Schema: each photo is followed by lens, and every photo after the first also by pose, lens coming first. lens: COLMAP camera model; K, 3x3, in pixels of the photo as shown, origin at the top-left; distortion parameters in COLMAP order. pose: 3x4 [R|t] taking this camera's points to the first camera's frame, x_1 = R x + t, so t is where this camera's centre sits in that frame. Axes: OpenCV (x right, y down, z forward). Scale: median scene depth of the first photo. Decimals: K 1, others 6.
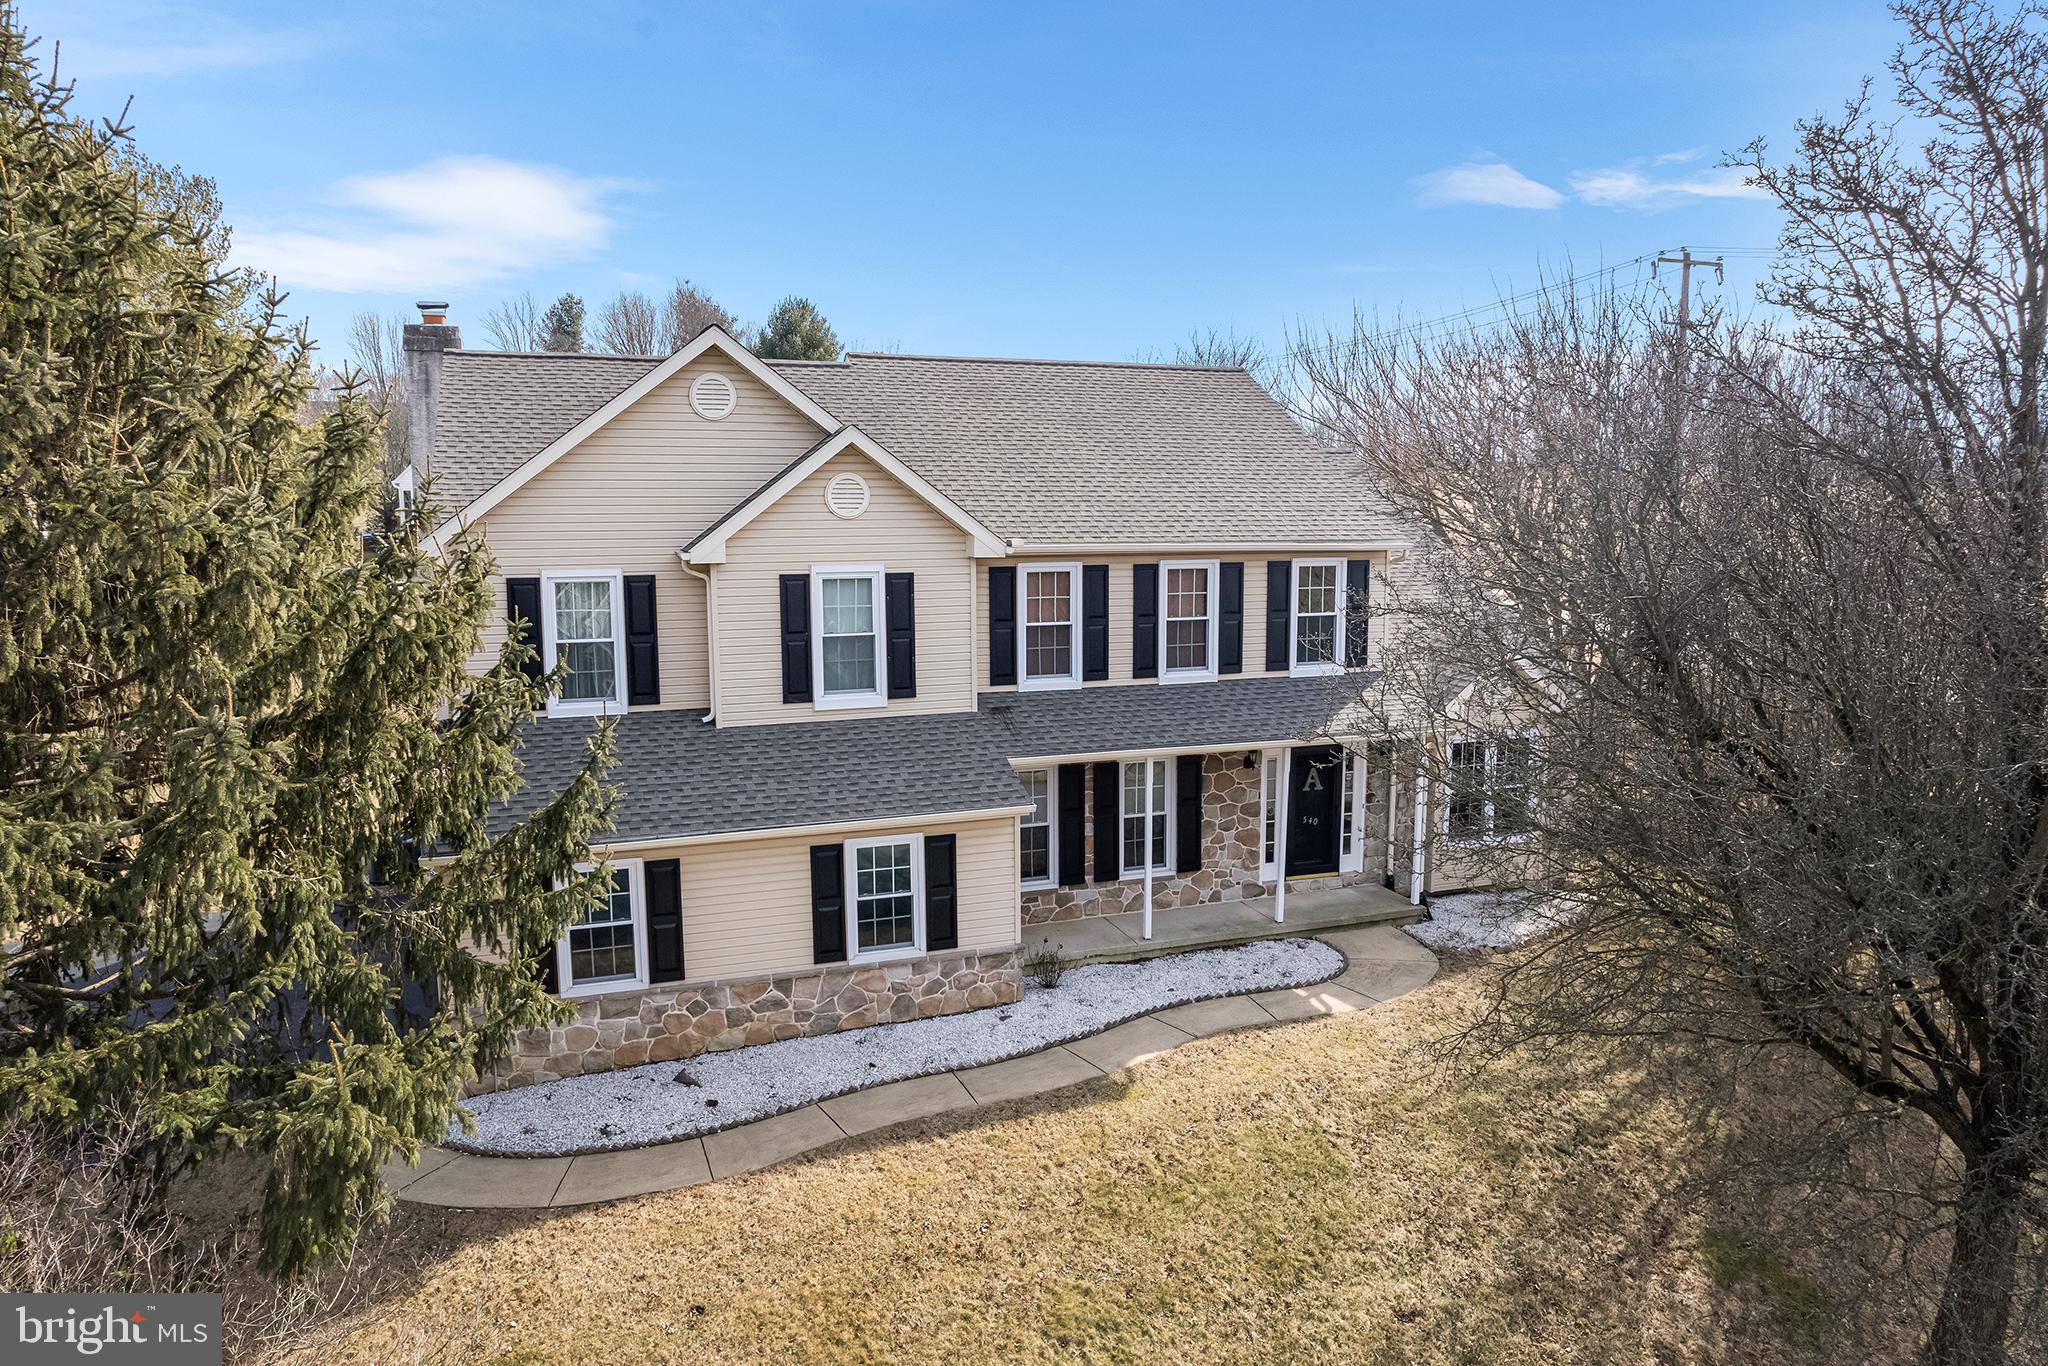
lens RADIAL K [[1315.0, 0, 1041.3], [0, 1315.0, 688.8], [0, 0, 1]] dist [-0.062202, 0.043526]
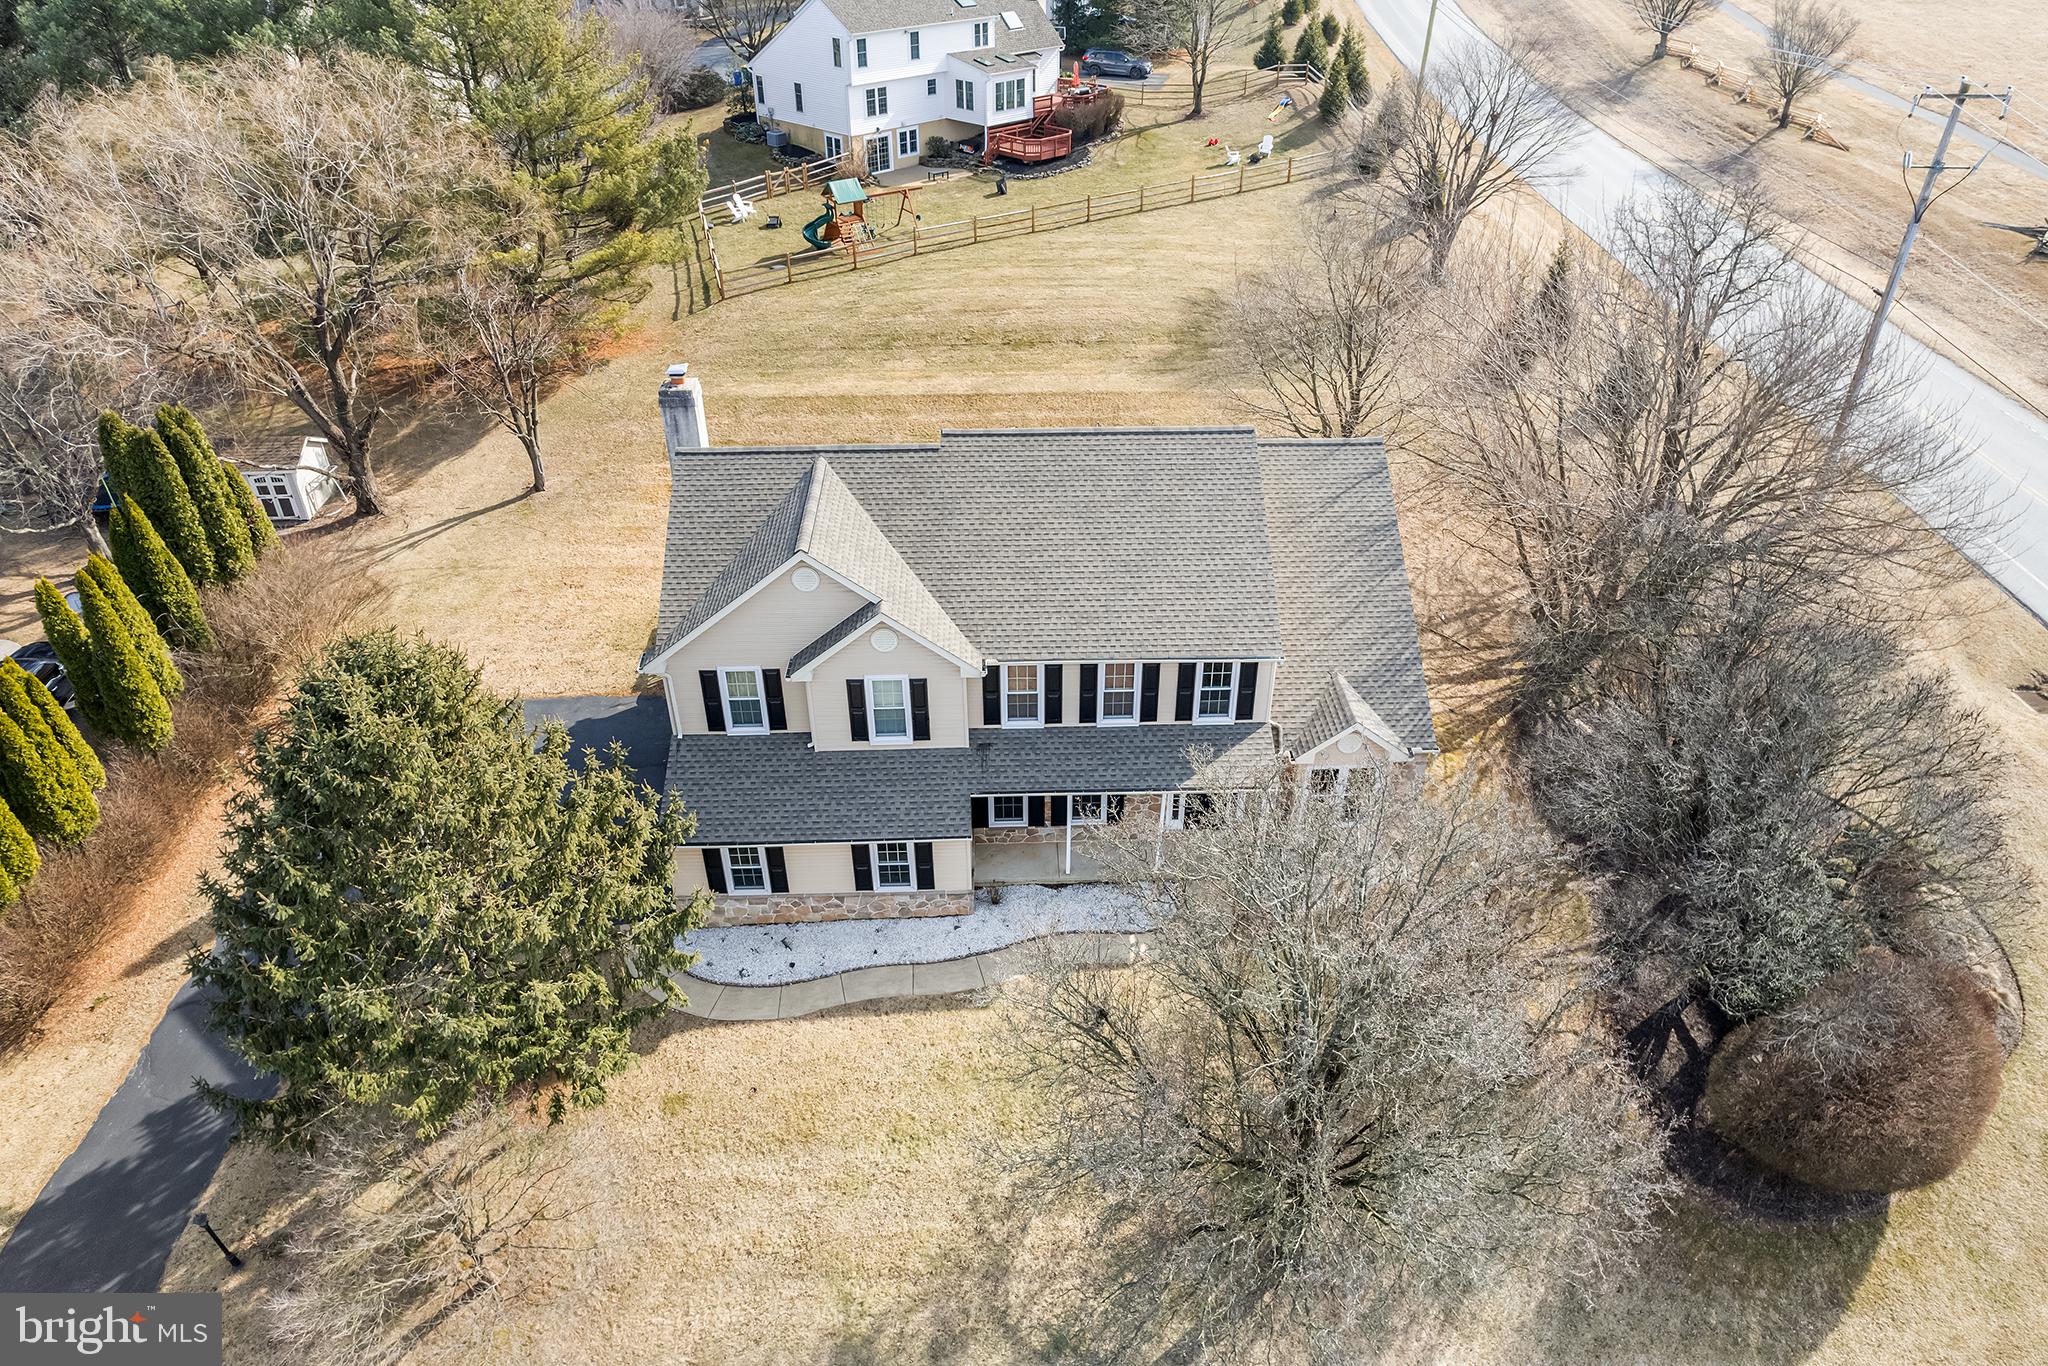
lens RADIAL K [[1315.0, 0, 1034.4], [0, 1315.0, 690.3], [0, 0, 1]] dist [-0.062202, 0.043526]
pose [[0.949975, 0.177016, -0.257320, 0.486816], [-0.043404, 0.890708, 0.452499, -0.877756], [0.309296, -0.418694, 0.853833, -0.400267]]
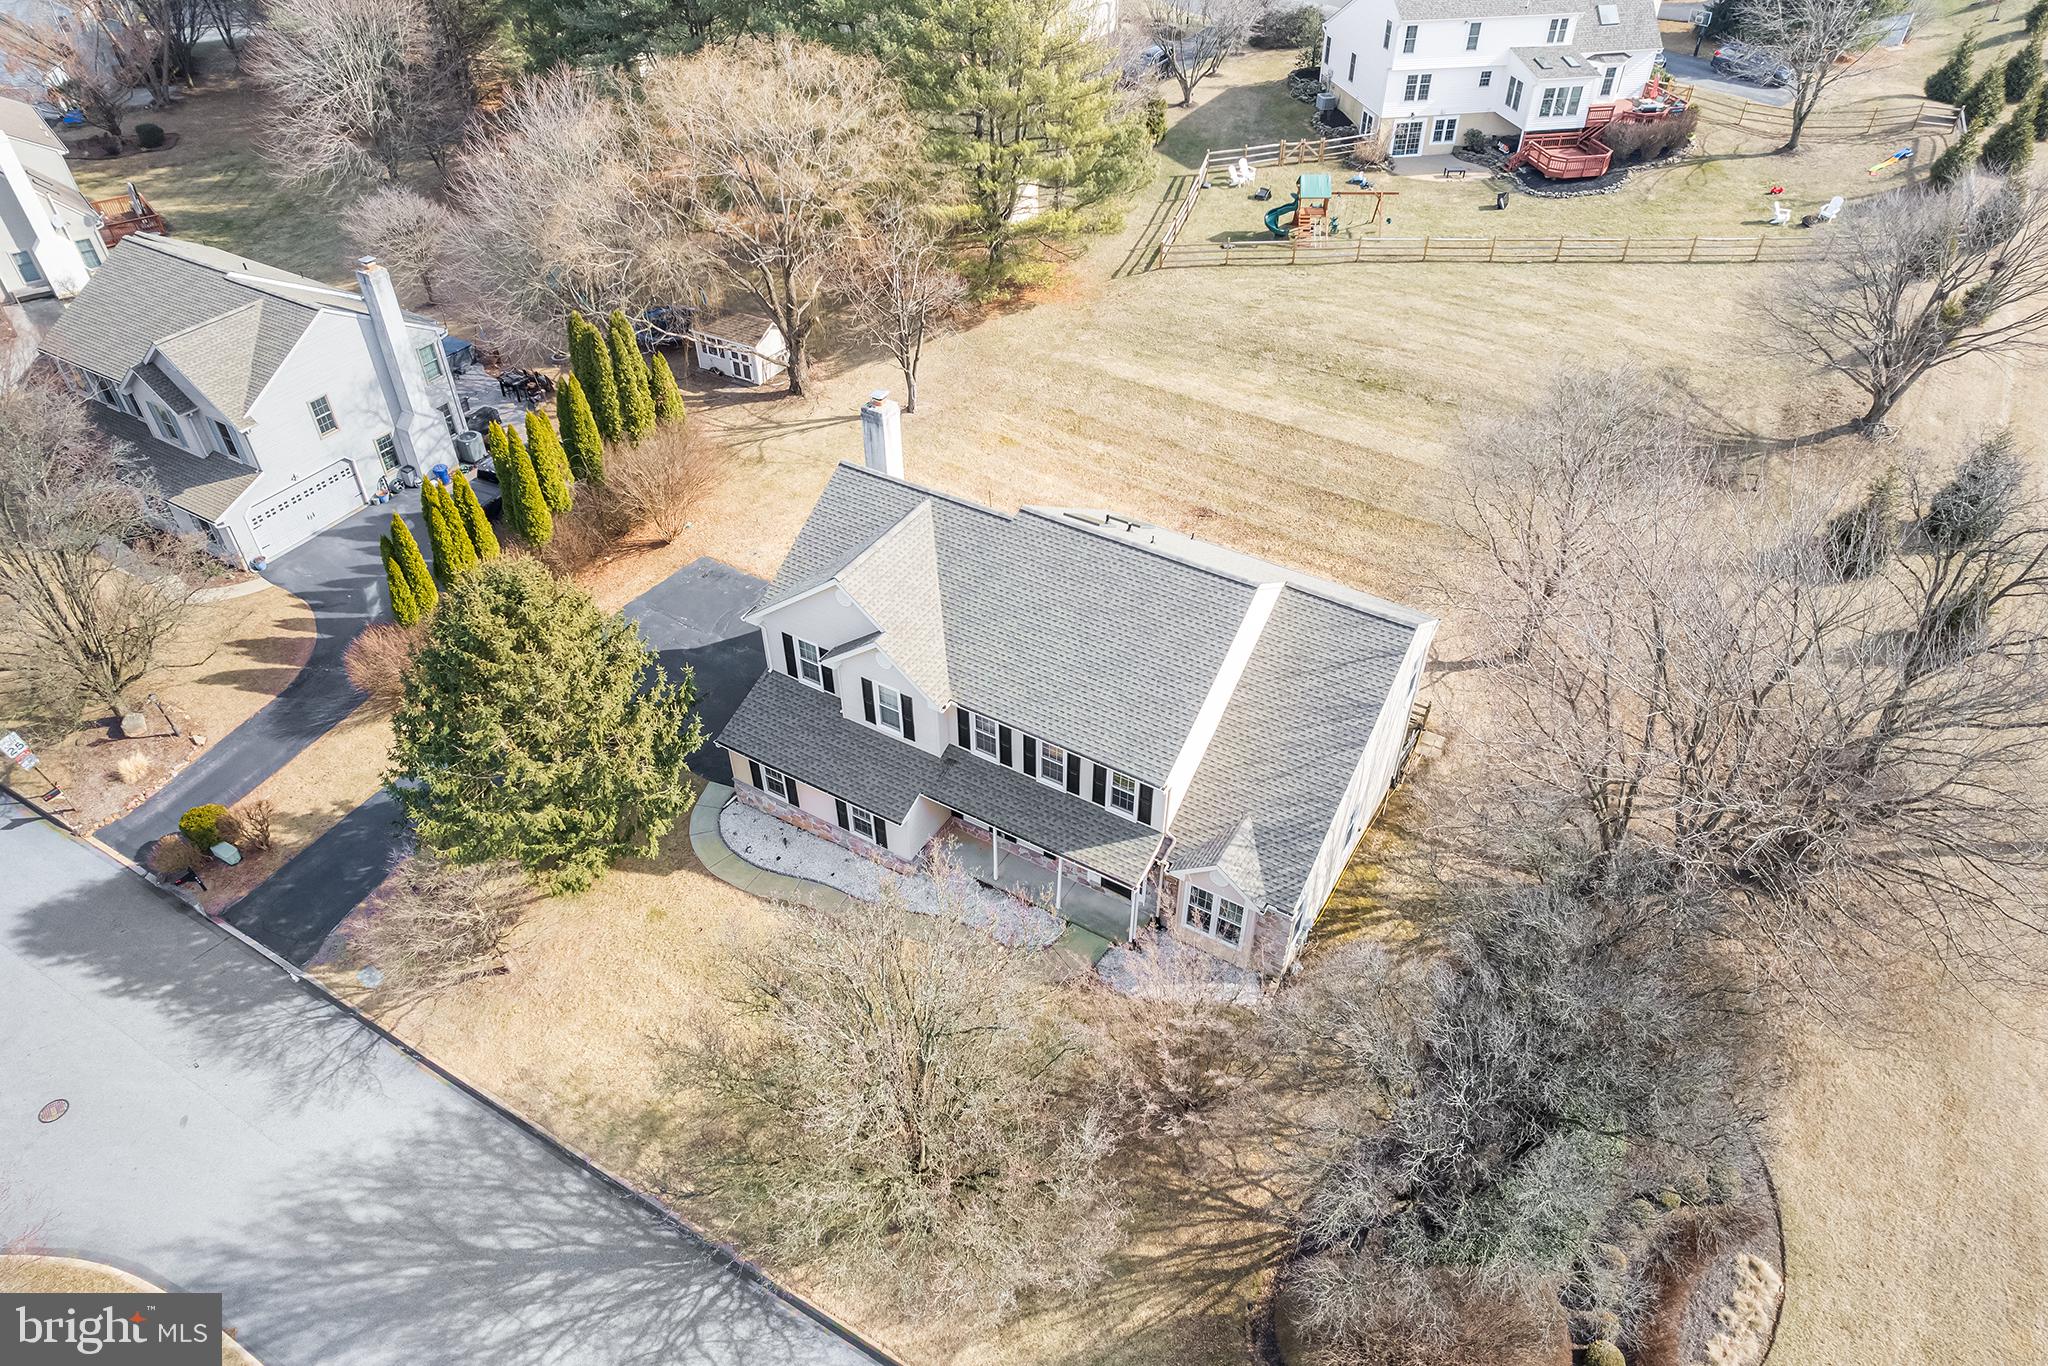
lens RADIAL K [[1315.0, 0, 1036.9], [0, 1315.0, 687.3], [0, 0, 1]] dist [-0.062202, 0.043526]
pose [[0.631954, 0.505553, -0.587410, 1.346945], [-0.108215, 0.808078, 0.579051, -1.435467], [0.767414, -0.302367, 0.565376, -0.046348]]
